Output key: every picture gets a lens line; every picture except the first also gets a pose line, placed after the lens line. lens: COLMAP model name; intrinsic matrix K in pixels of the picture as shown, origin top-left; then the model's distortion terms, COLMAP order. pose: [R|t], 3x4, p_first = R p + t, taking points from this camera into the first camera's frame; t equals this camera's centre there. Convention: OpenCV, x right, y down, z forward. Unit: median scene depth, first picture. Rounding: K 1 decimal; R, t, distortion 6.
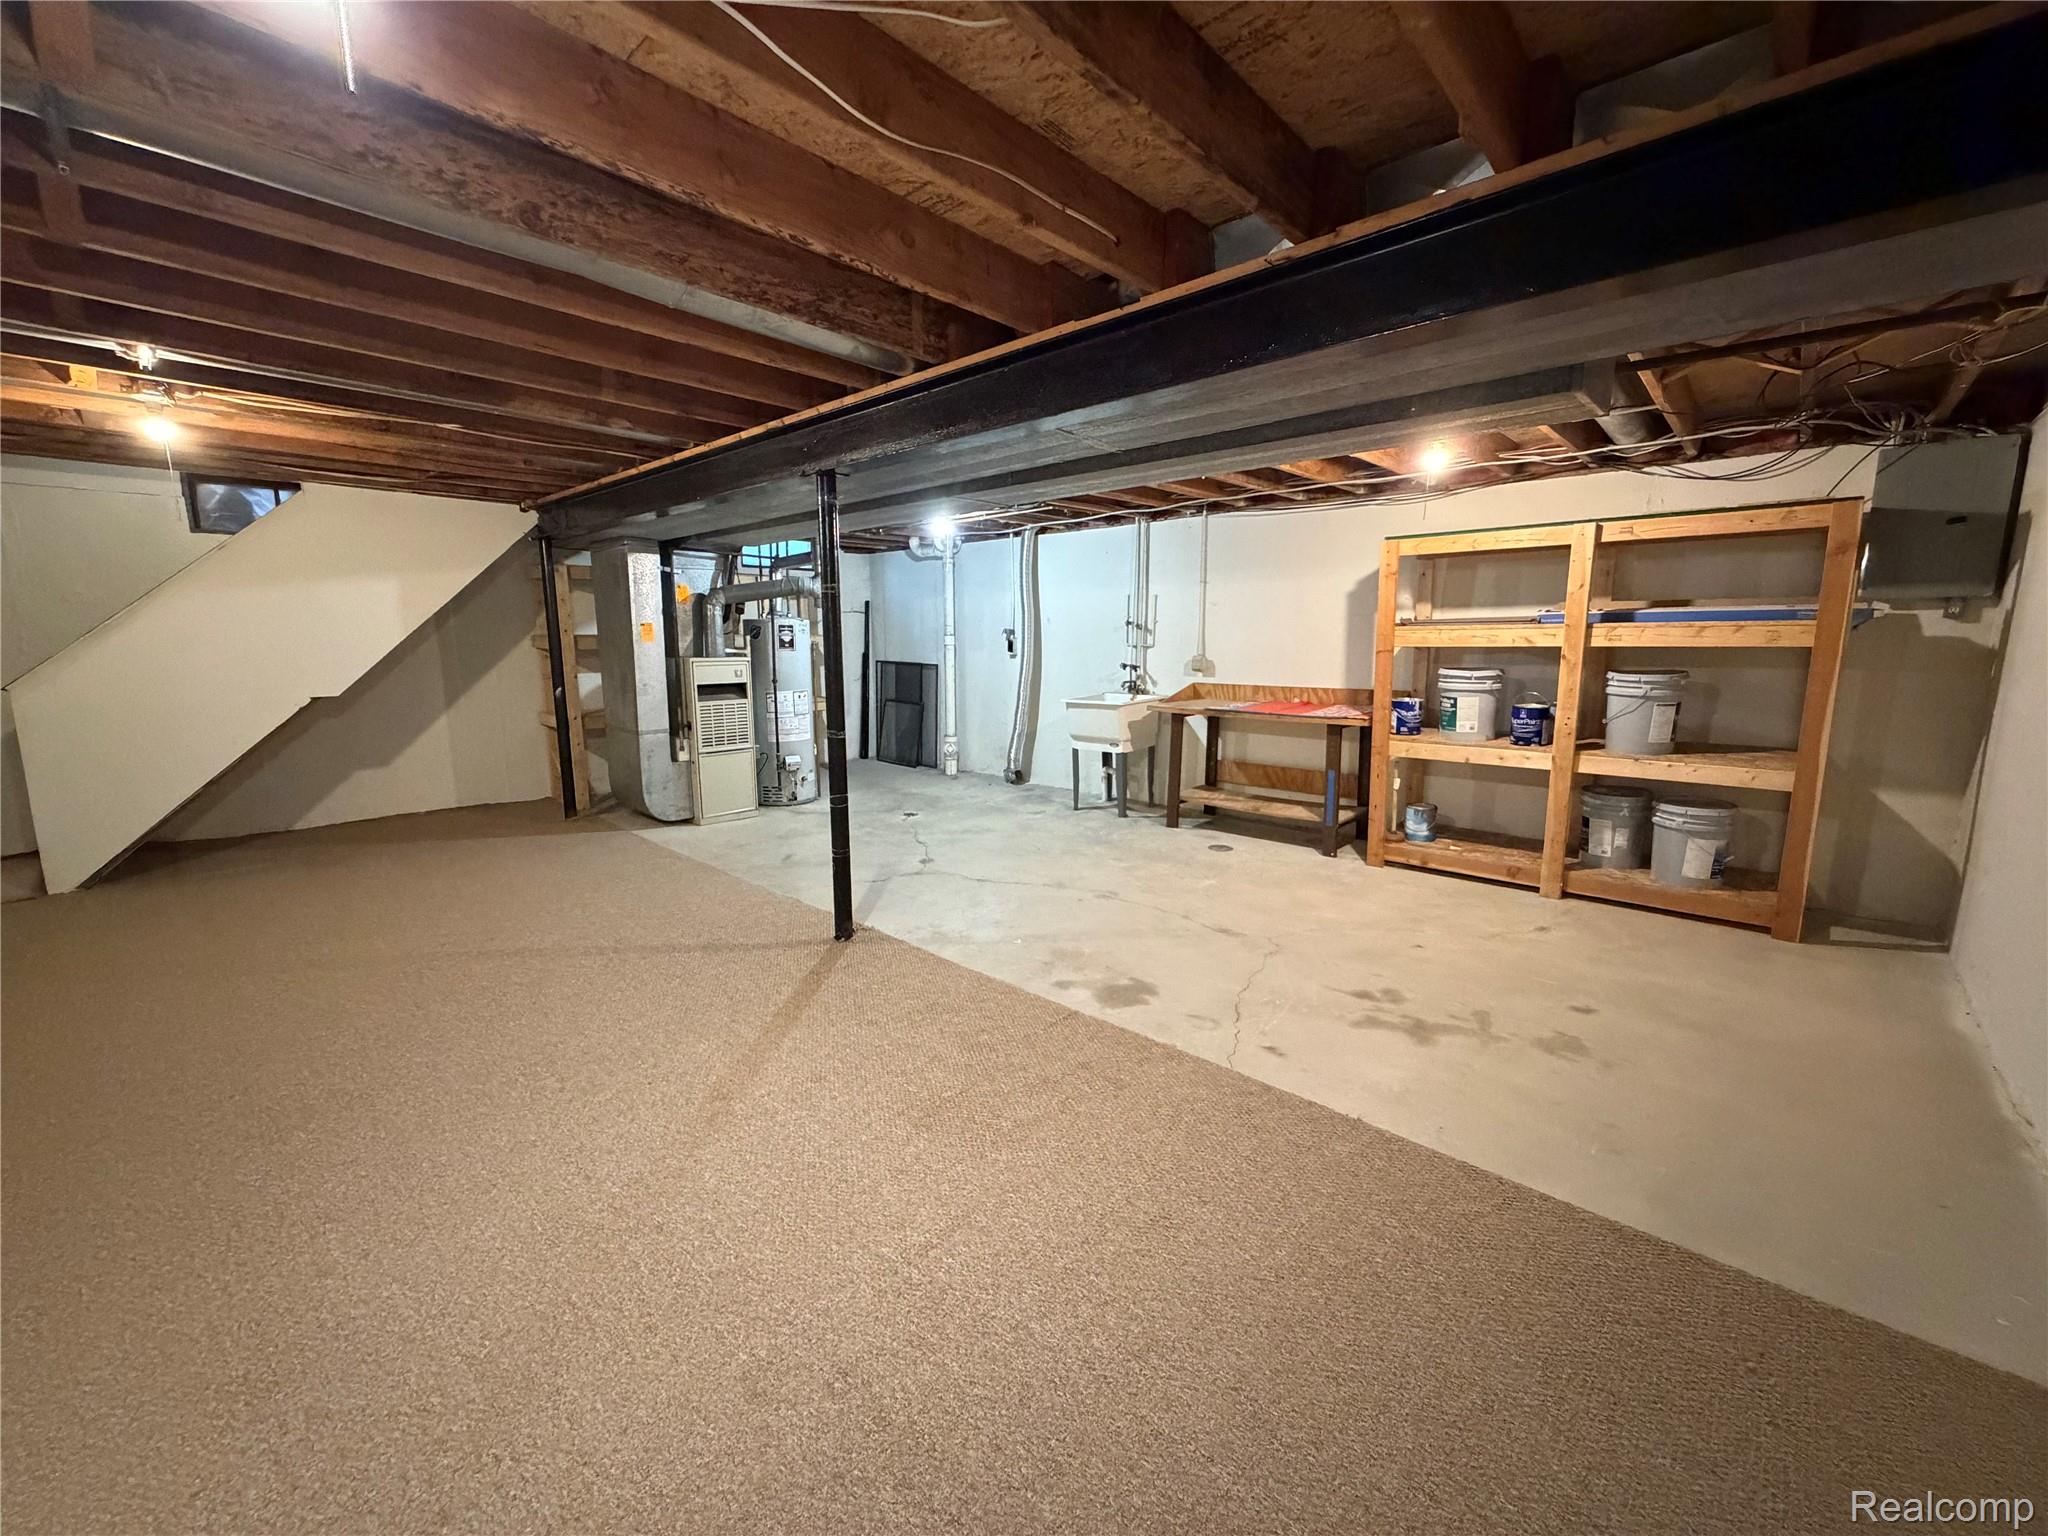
lens RADIAL K [[812.1, 0, 1024.0], [0, 812.1, 768.0], [0, 0, 1]] dist [0.001023, 0.000120]
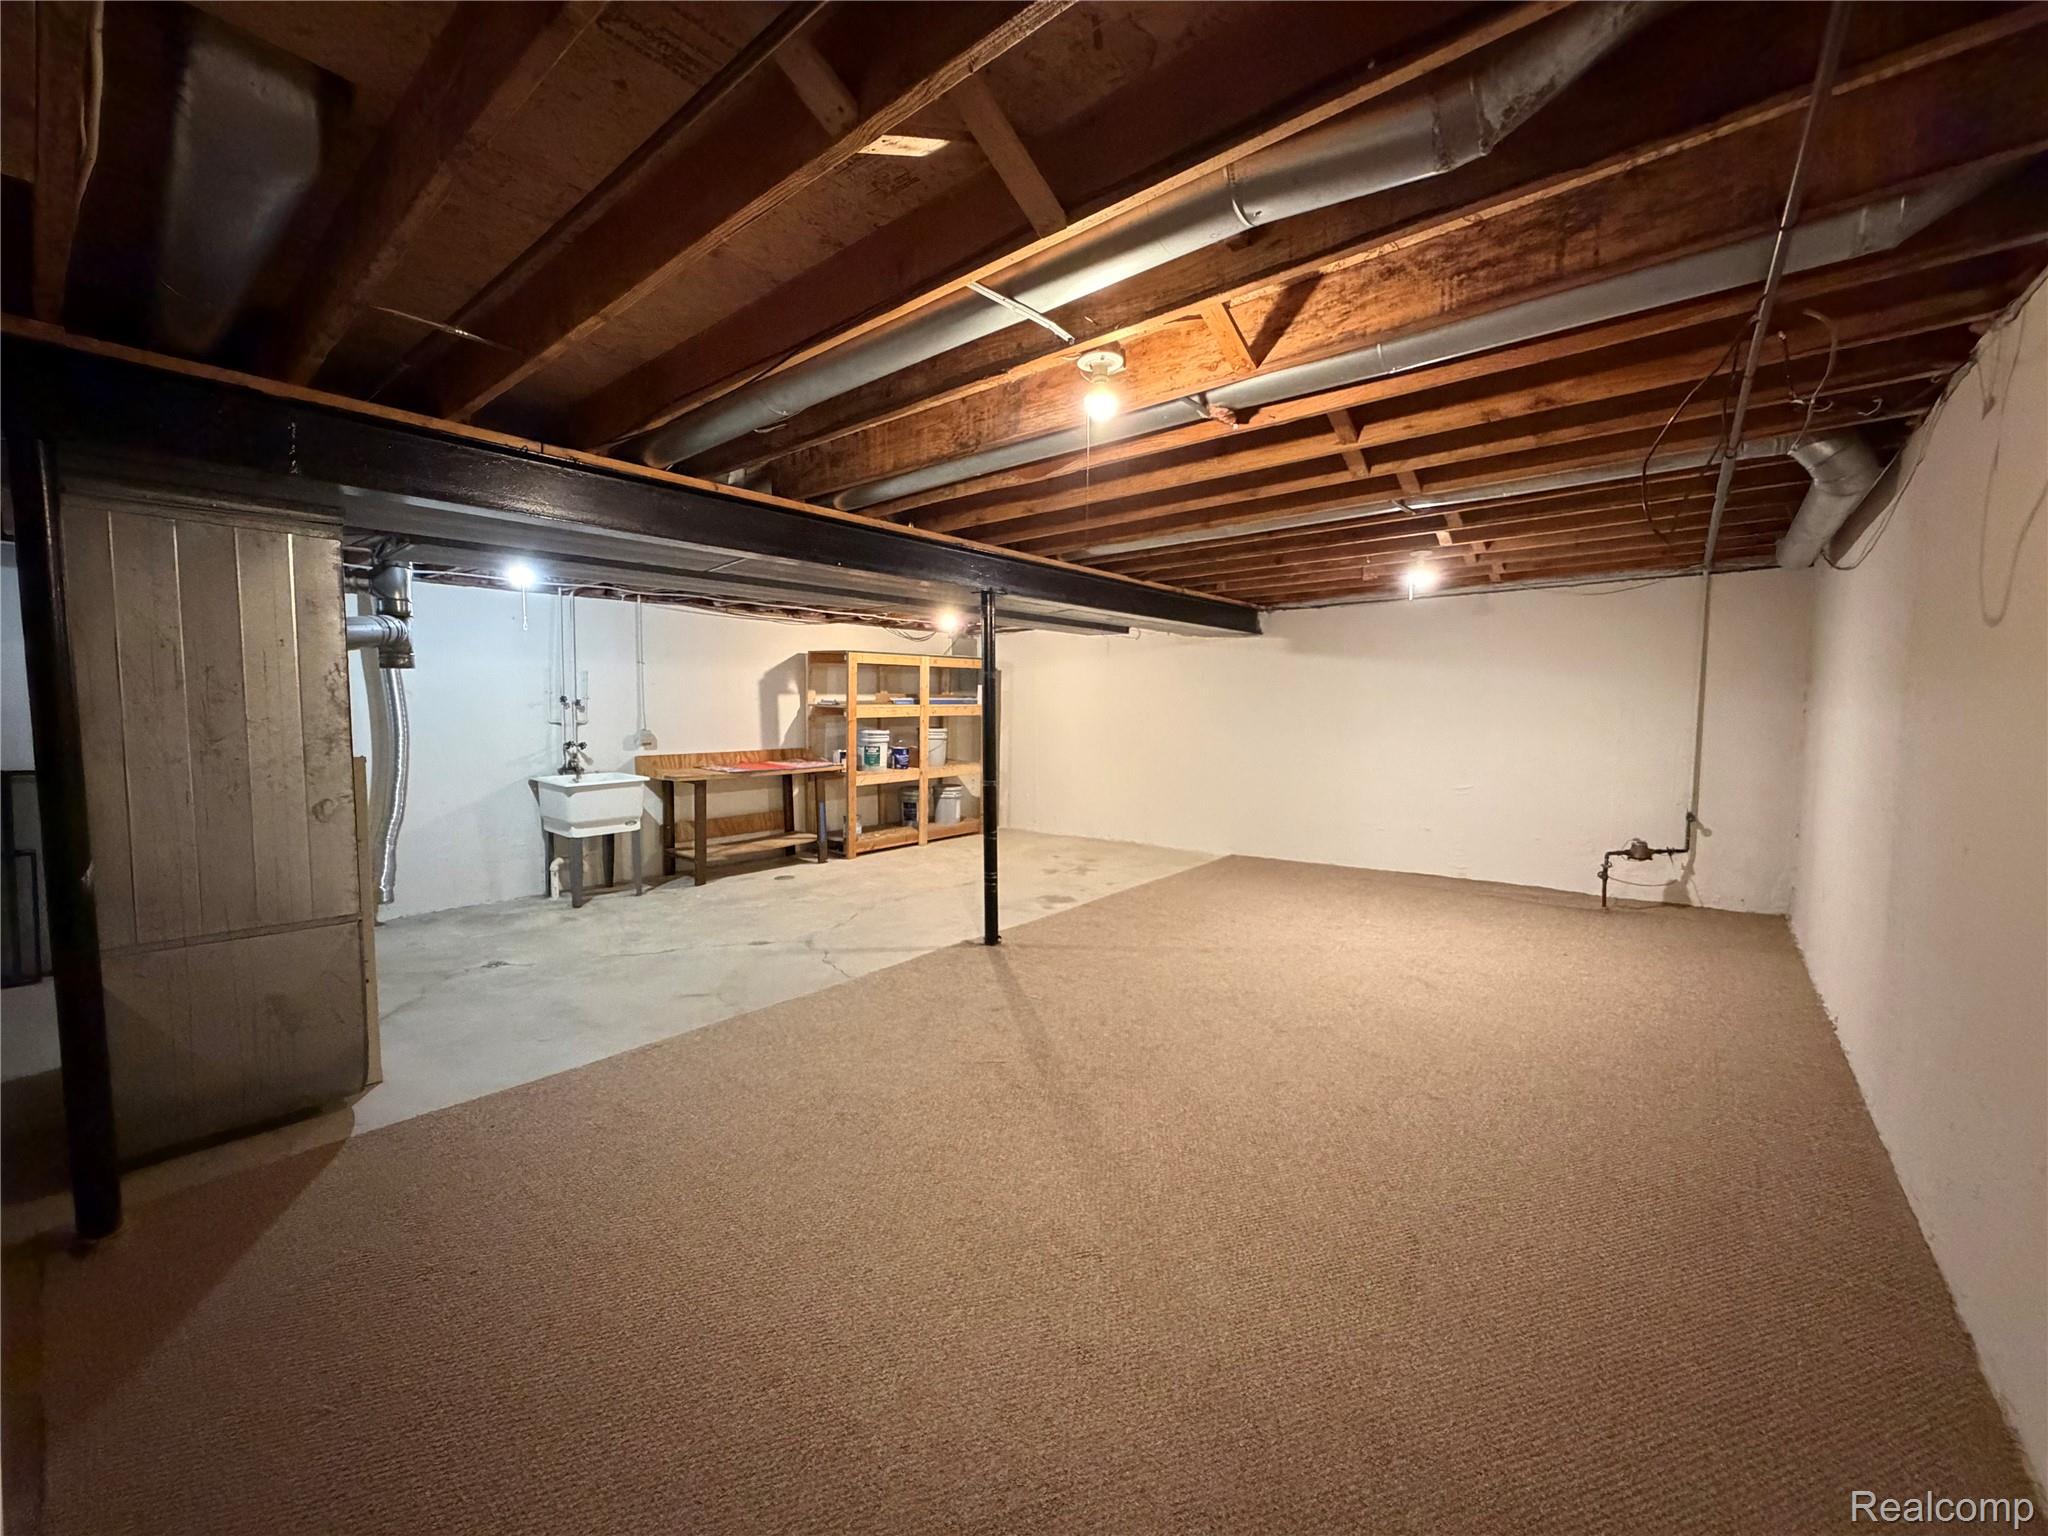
lens RADIAL K [[812.1, 0, 1024.0], [0, 812.1, 768.0], [0, 0, 1]] dist [0.001023, 0.000120]
pose [[-0.064213, -0.069075, 0.995543, -0.898528], [0.165267, 0.983090, 0.078871, -0.094222], [-0.984156, 0.169595, -0.051711, 0.589268]]
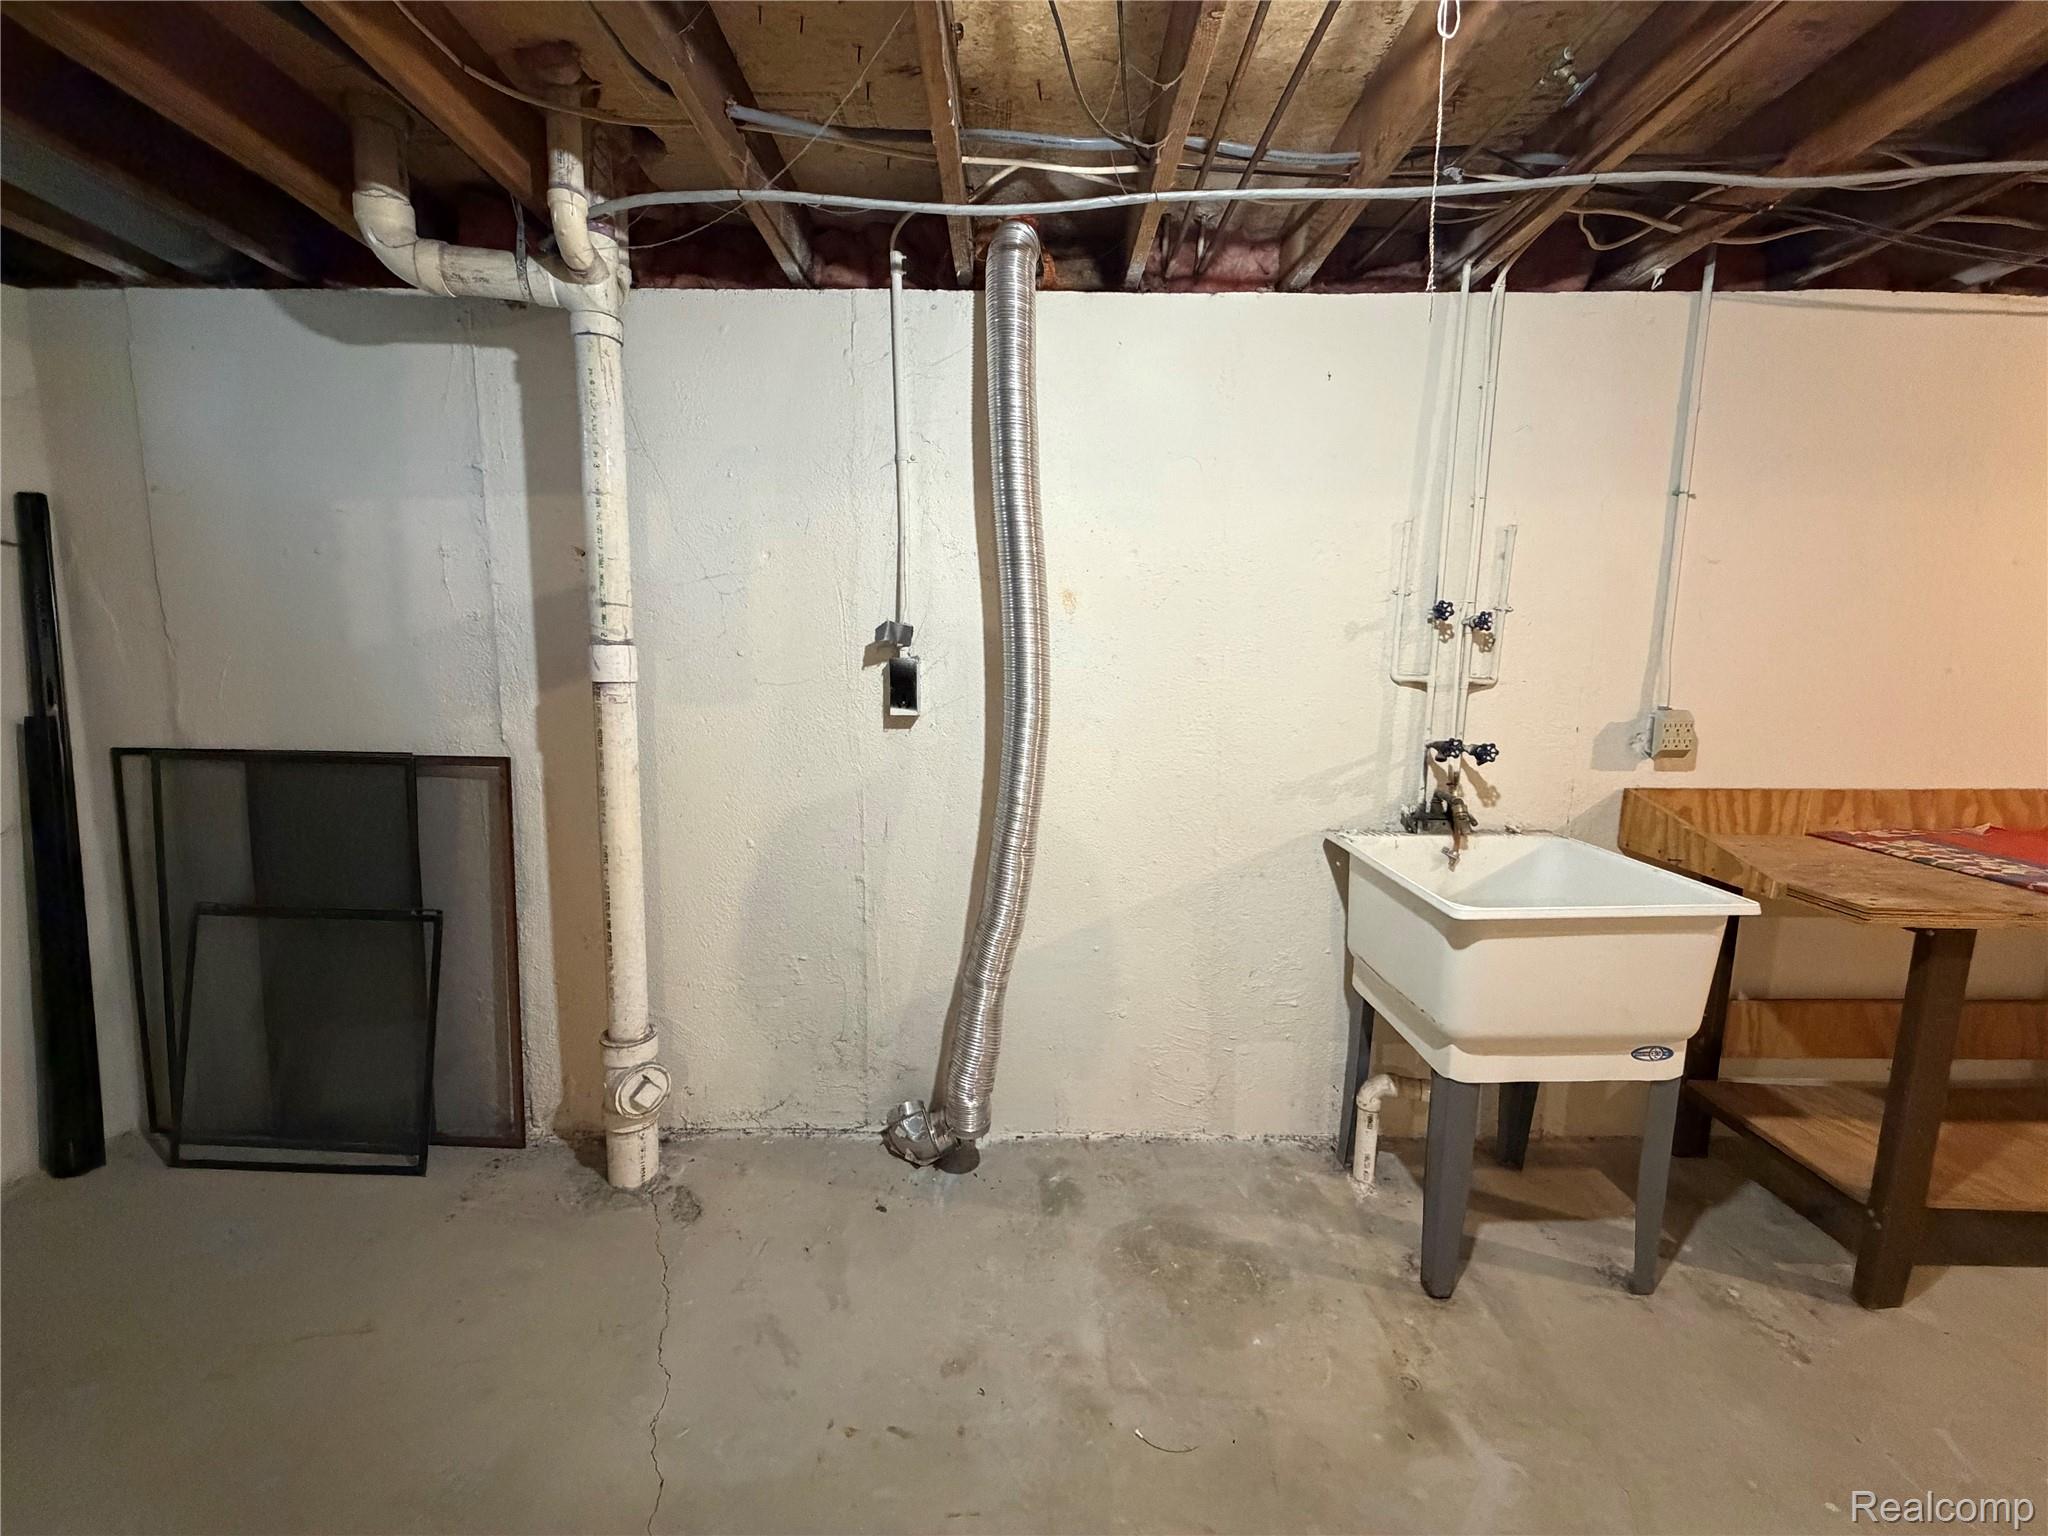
lens RADIAL K [[812.1, 0, 1024.0], [0, 812.1, 768.0], [0, 0, 1]] dist [0.001023, 0.000120]
pose [[0.736748, -0.086093, 0.670664, -0.216615], [0.106182, 0.994286, 0.010991, -0.150390], [-0.667778, 0.063115, 0.741679, 0.952400]]
